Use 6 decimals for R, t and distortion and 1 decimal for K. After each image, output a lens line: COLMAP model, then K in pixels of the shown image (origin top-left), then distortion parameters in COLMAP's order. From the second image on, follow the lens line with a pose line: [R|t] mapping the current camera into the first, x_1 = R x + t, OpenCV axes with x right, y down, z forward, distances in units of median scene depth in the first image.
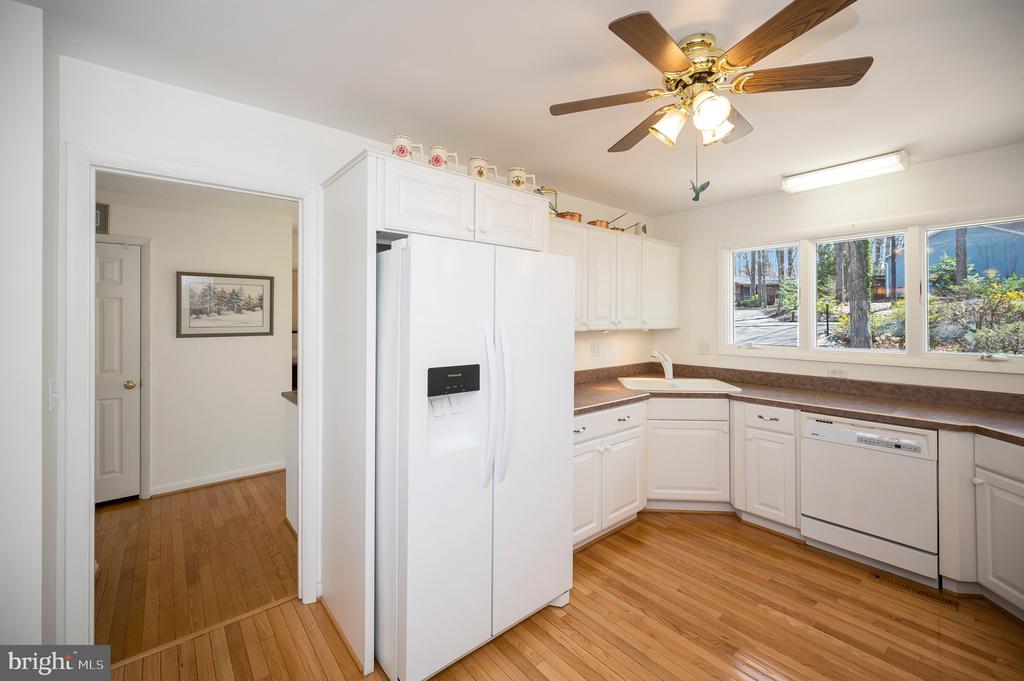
lens RADIAL K [[423.1, 0, 516.0], [0, 423.1, 314.4], [0, 0, 1]] dist [0.002402, 0.000317]
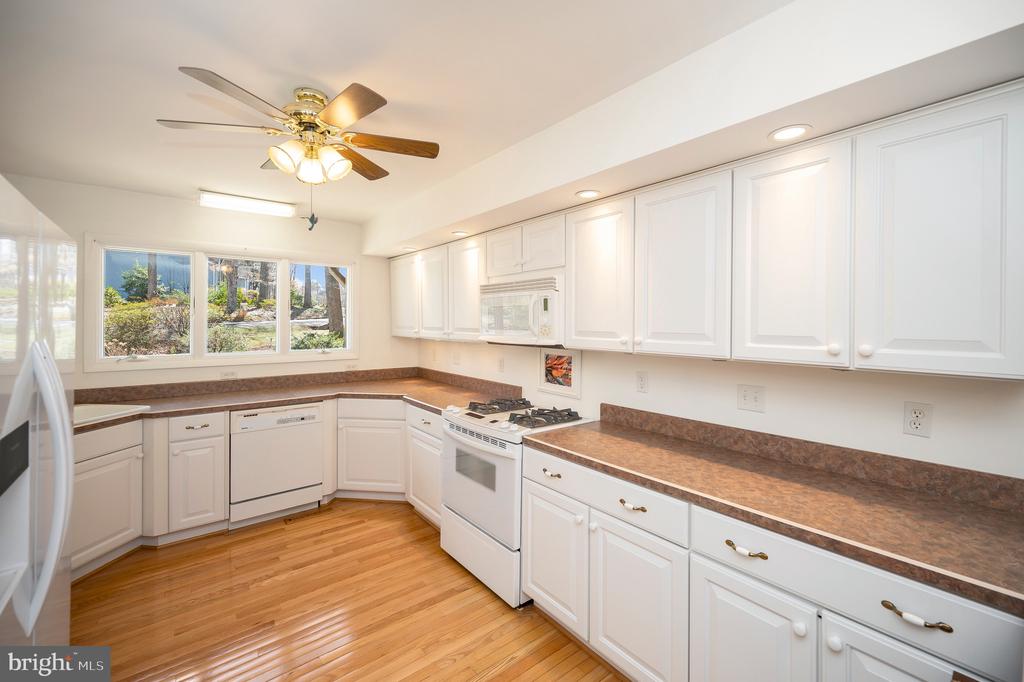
lens RADIAL K [[410.9, 0, 526.4], [0, 410.9, 325.3], [0, 0, 1]] dist [-0.000197, -0.000086]
pose [[0.018582, -0.004439, 0.999817, -0.422832], [-0.012270, 0.999914, 0.004667, -0.012897], [-0.999752, -0.012355, 0.018526, 0.231255]]
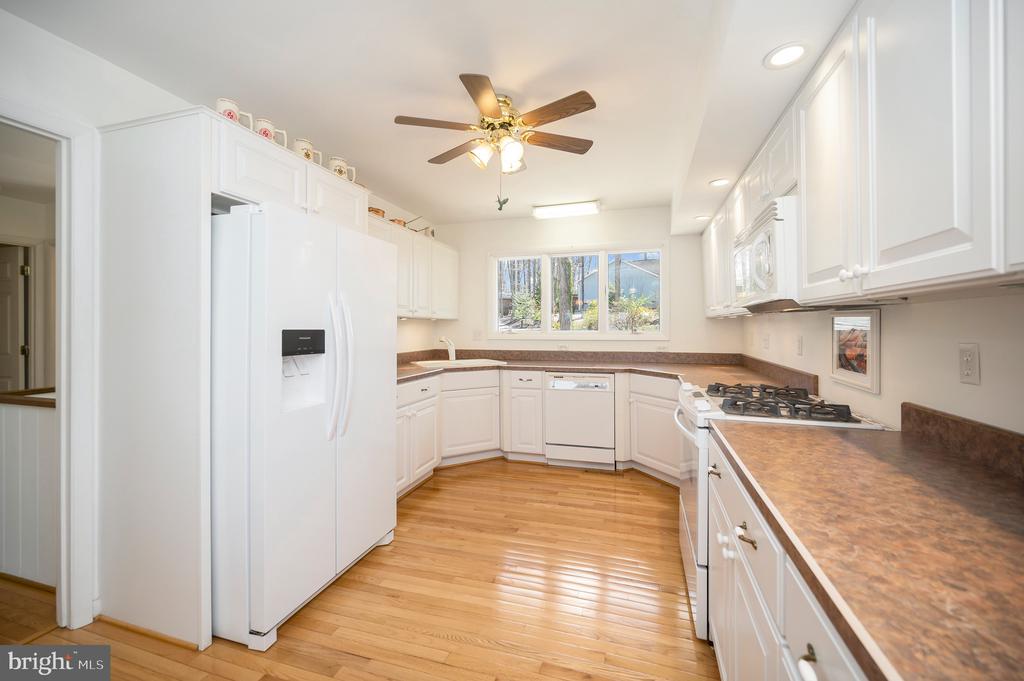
lens RADIAL K [[410.9, 0, 526.4], [0, 410.9, 324.8], [0, 0, 1]] dist [-0.000197, -0.000086]
pose [[0.829647, -0.004453, 0.558271, -0.170381], [0.002528, 0.999988, 0.004221, 0.069347], [-0.558283, -0.002091, 0.829648, -0.125487]]
